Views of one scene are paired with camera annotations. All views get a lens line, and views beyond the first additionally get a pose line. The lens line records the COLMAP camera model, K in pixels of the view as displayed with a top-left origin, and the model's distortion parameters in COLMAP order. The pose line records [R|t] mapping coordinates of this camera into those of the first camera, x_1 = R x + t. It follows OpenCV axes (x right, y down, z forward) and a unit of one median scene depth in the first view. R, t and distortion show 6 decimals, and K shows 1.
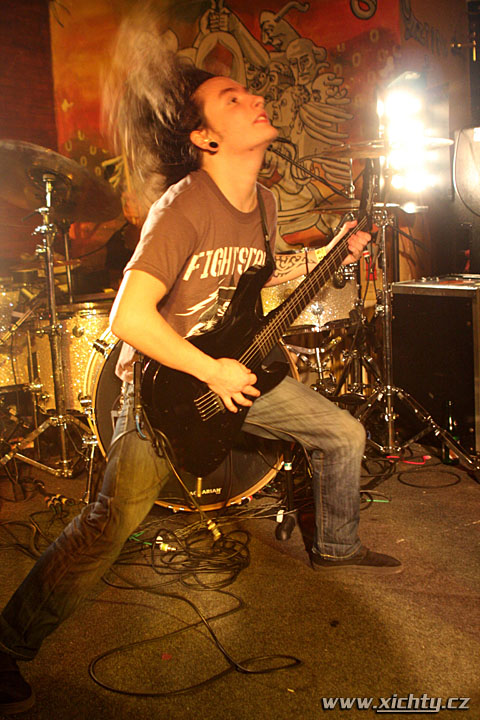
lens RADIAL K [[952.7, 0, 240.0], [0, 952.7, 360.0], [0, 0, 1]] dist [-0.113487, 0.034762]
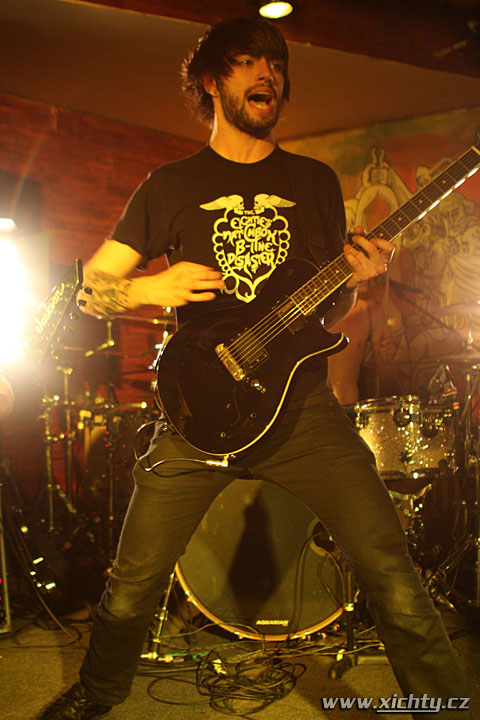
lens RADIAL K [[952.7, 0, 240.0], [0, 952.7, 360.0], [0, 0, 1]] dist [-0.113487, 0.034762]
pose [[0.962598, 0.052803, -0.265737, 0.126800], [-0.088443, 0.988334, -0.123987, -0.009809], [0.256090, 0.142852, 0.956039, -0.028955]]
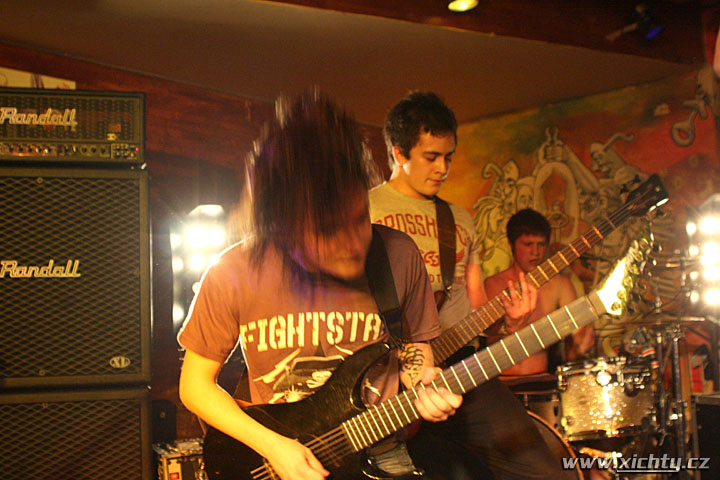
lens RADIAL K [[952.7, 0, 360.0], [0, 952.7, 240.0], [0, 0, 1]] dist [-0.113487, 0.034762]
pose [[0.954732, -0.012252, -0.297213, 0.094551], [-0.058676, 0.971764, -0.228542, 0.009974], [0.291621, 0.235636, 0.927056, -0.083937]]
